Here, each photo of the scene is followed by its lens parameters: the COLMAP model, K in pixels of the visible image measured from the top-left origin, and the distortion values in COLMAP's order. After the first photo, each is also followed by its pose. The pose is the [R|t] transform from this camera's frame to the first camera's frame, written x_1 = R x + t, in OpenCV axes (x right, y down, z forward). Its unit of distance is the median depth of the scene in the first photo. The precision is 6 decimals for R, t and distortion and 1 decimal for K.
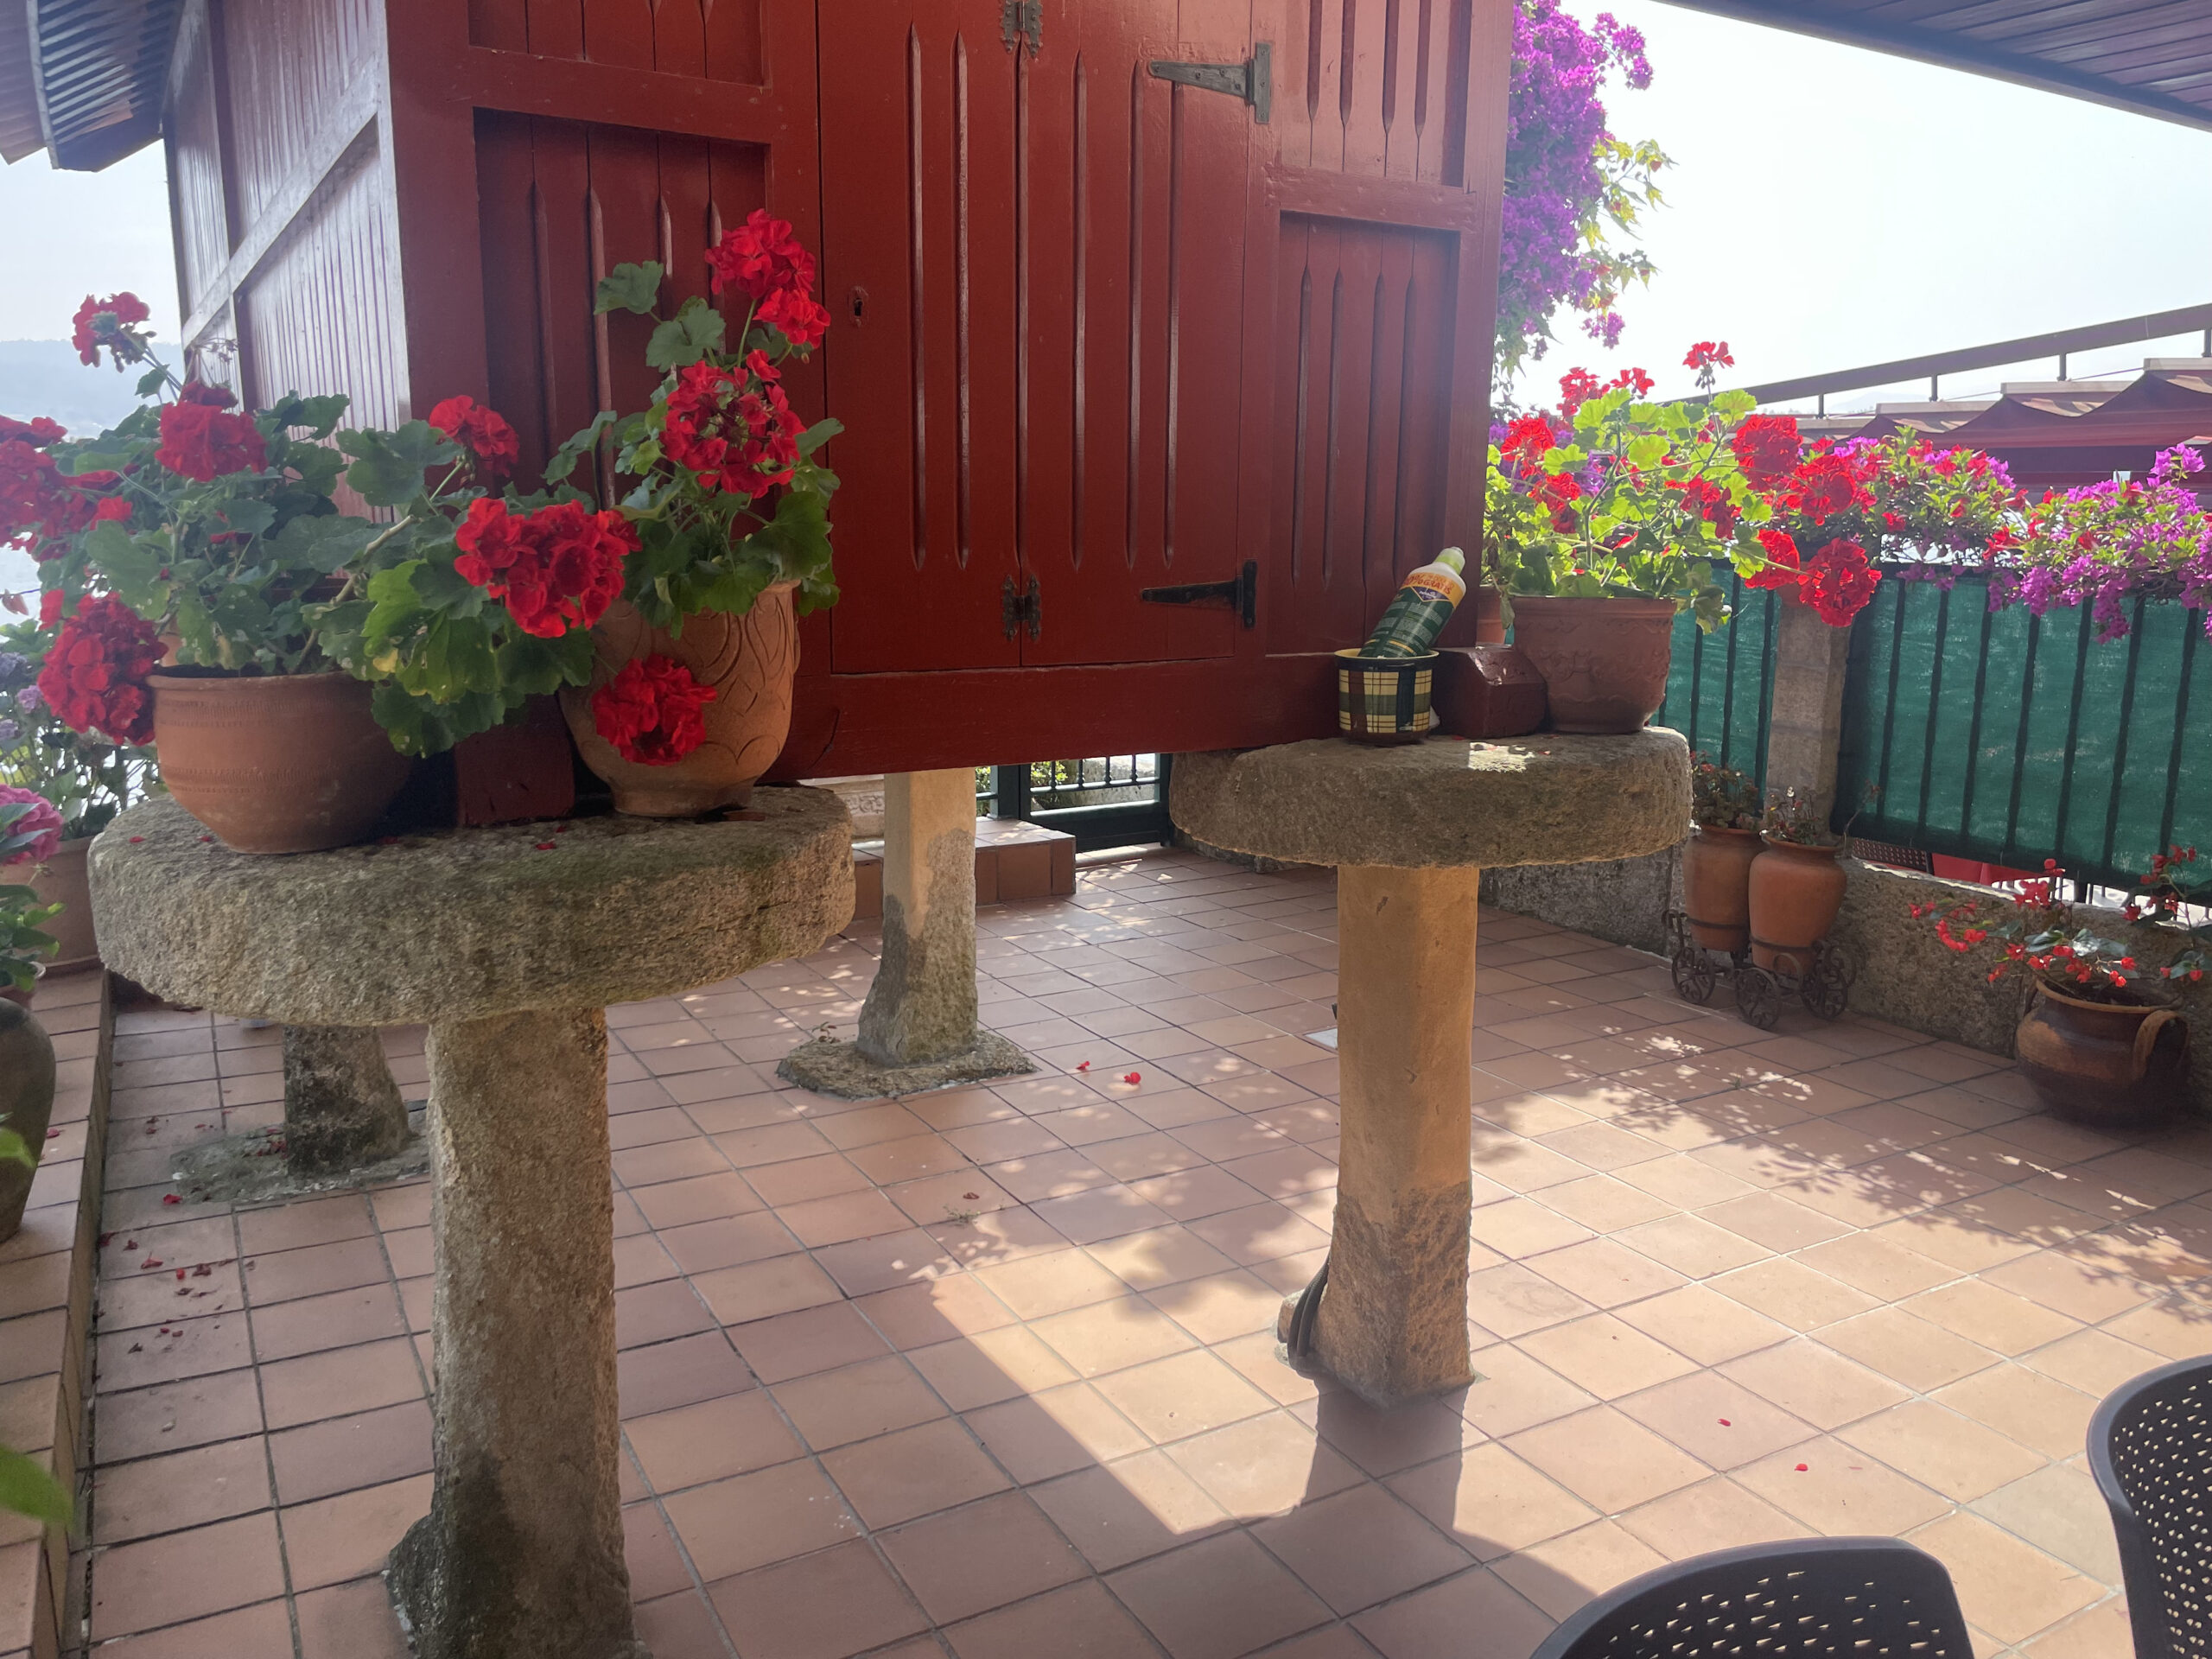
lens RADIAL K [[1669.9, 0, 1124.1], [0, 1669.9, 807.6], [0, 0, 1]] dist [0.097933, -0.136197]
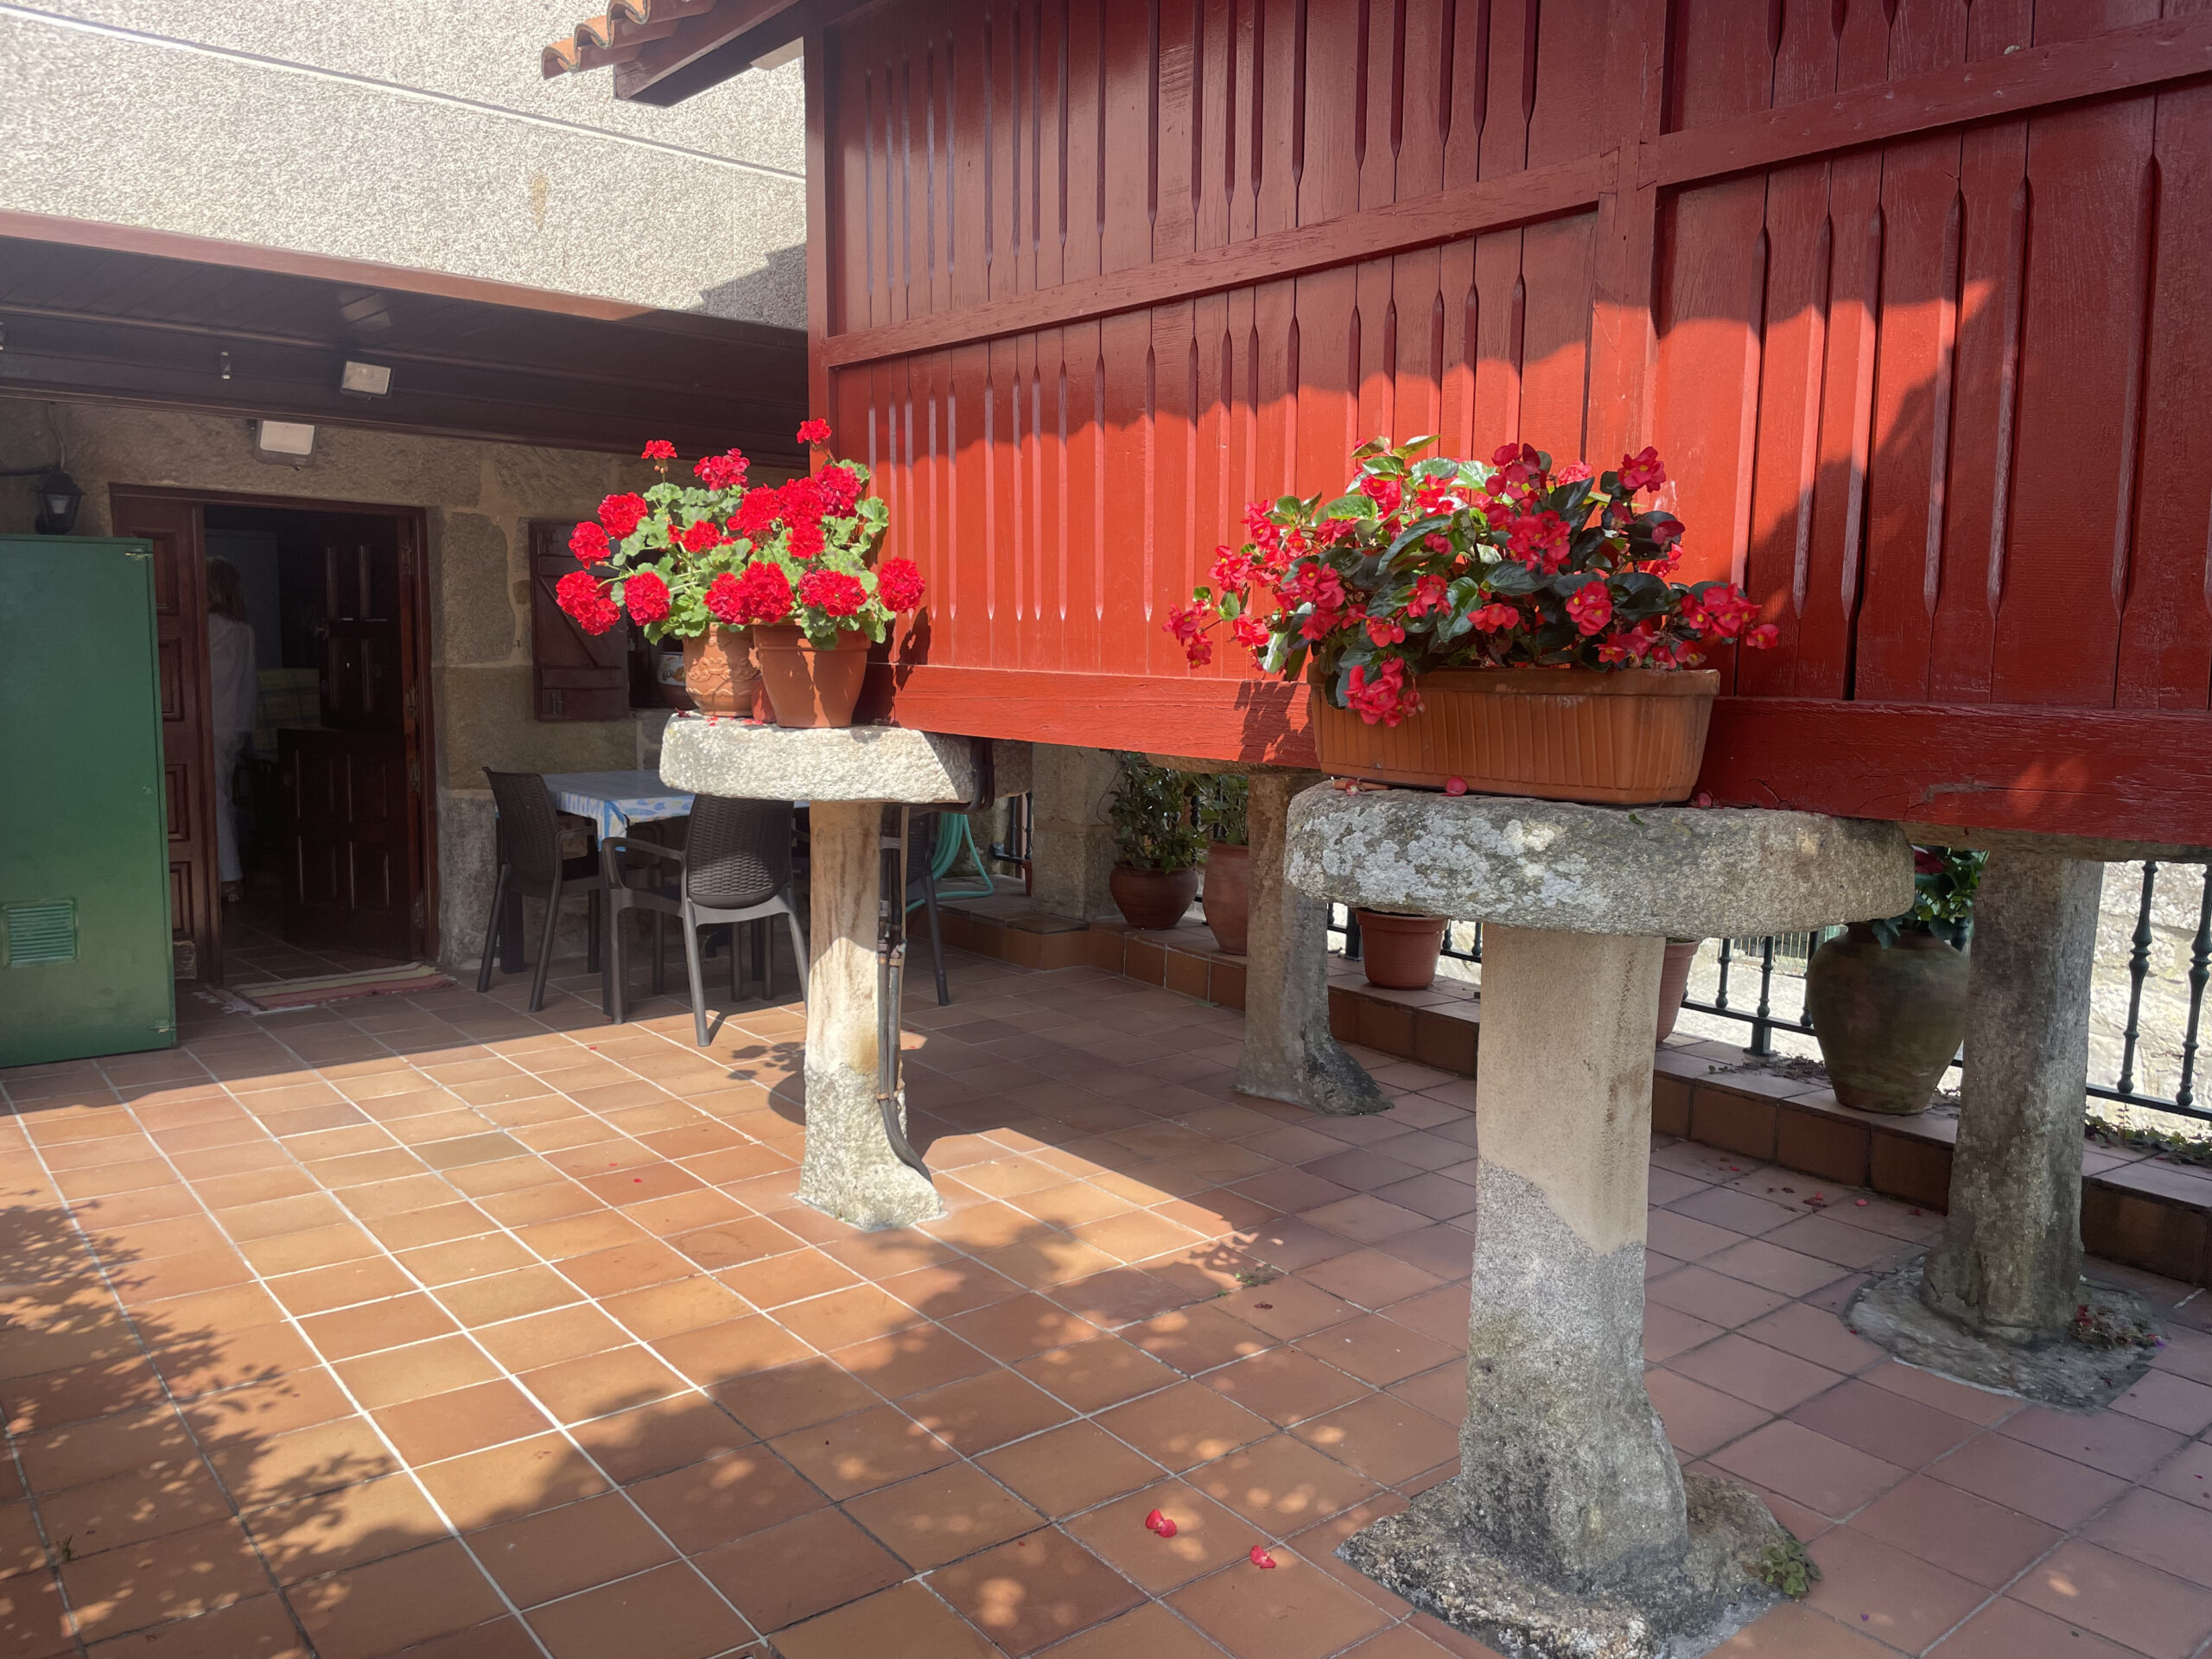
lens RADIAL K [[1669.9, 0, 1119.1], [0, 1669.9, 840.5], [0, 0, 1]] dist [0.097933, -0.136197]
pose [[-0.986721, -0.004595, -0.162358, 0.140415], [-0.052679, 0.954617, 0.293139, -0.280059], [0.153643, 0.297799, -0.942183, 1.794178]]
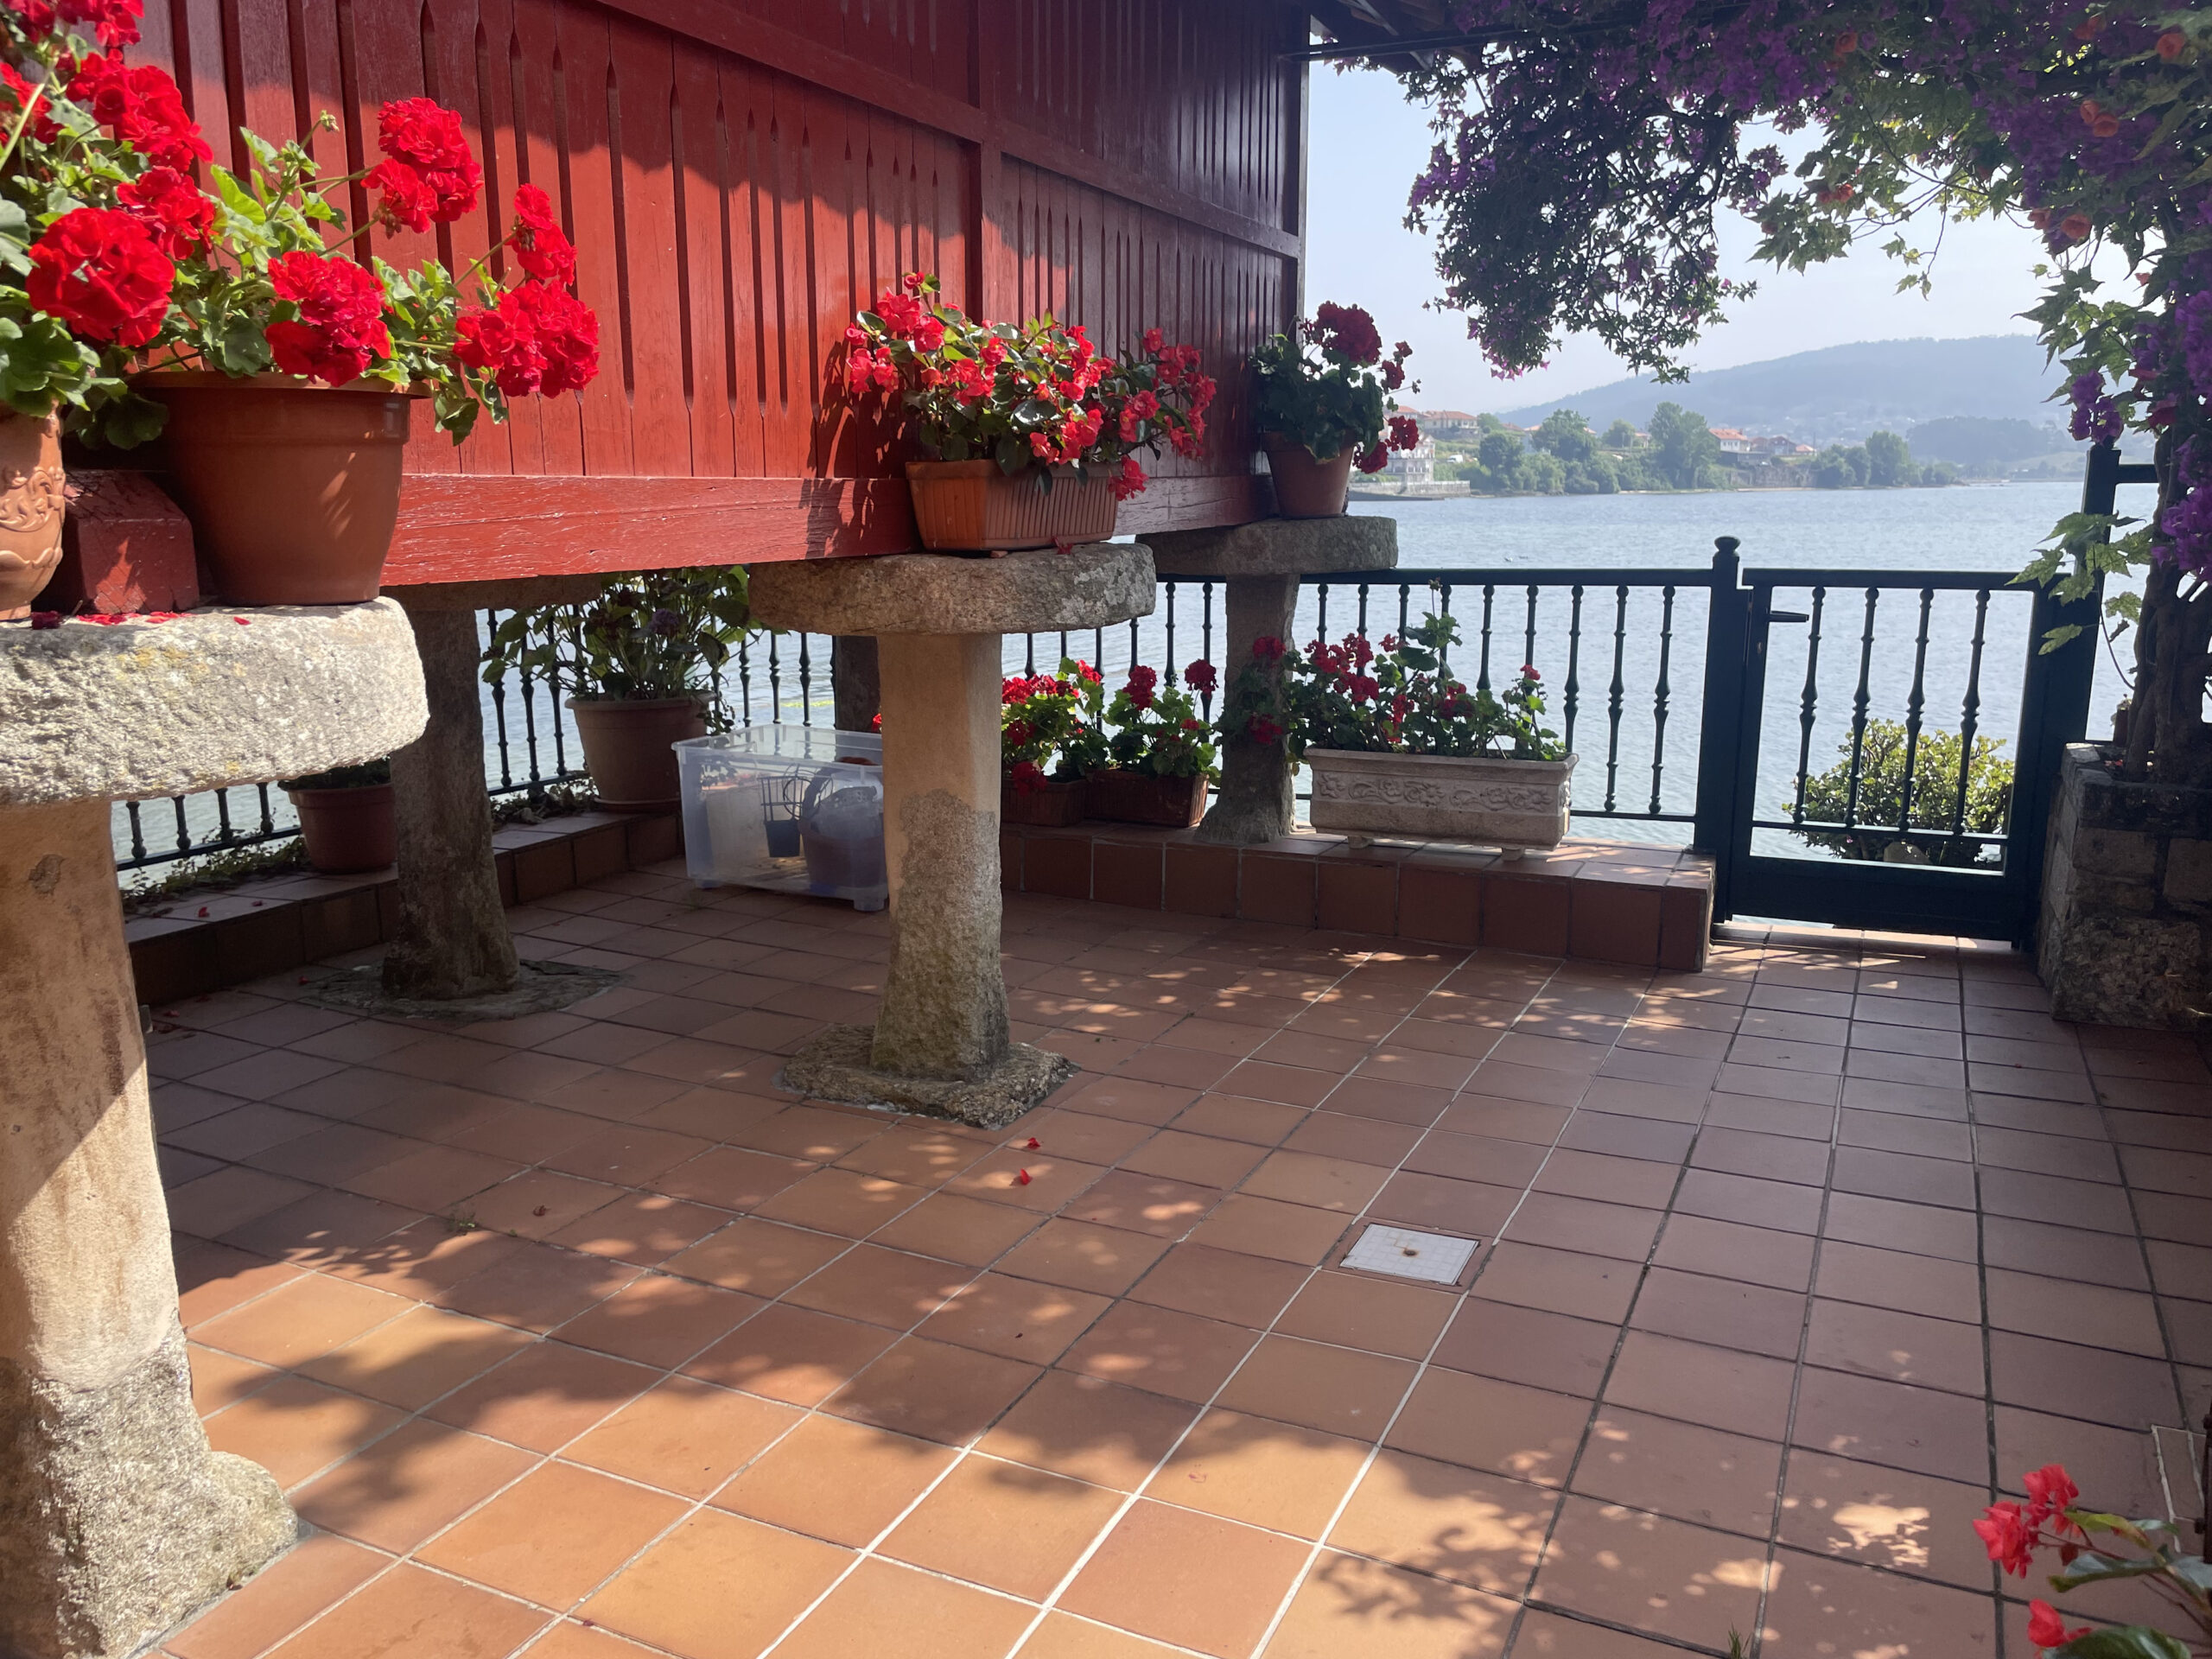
lens RADIAL K [[1669.9, 0, 1096.1], [0, 1669.9, 834.3], [0, 0, 1]] dist [0.097933, -0.136197]
pose [[0.568351, 0.159155, -0.807246, 0.693781], [-0.142131, 0.985355, 0.094202, -0.061510], [0.810417, 0.061195, 0.582649, 0.737620]]
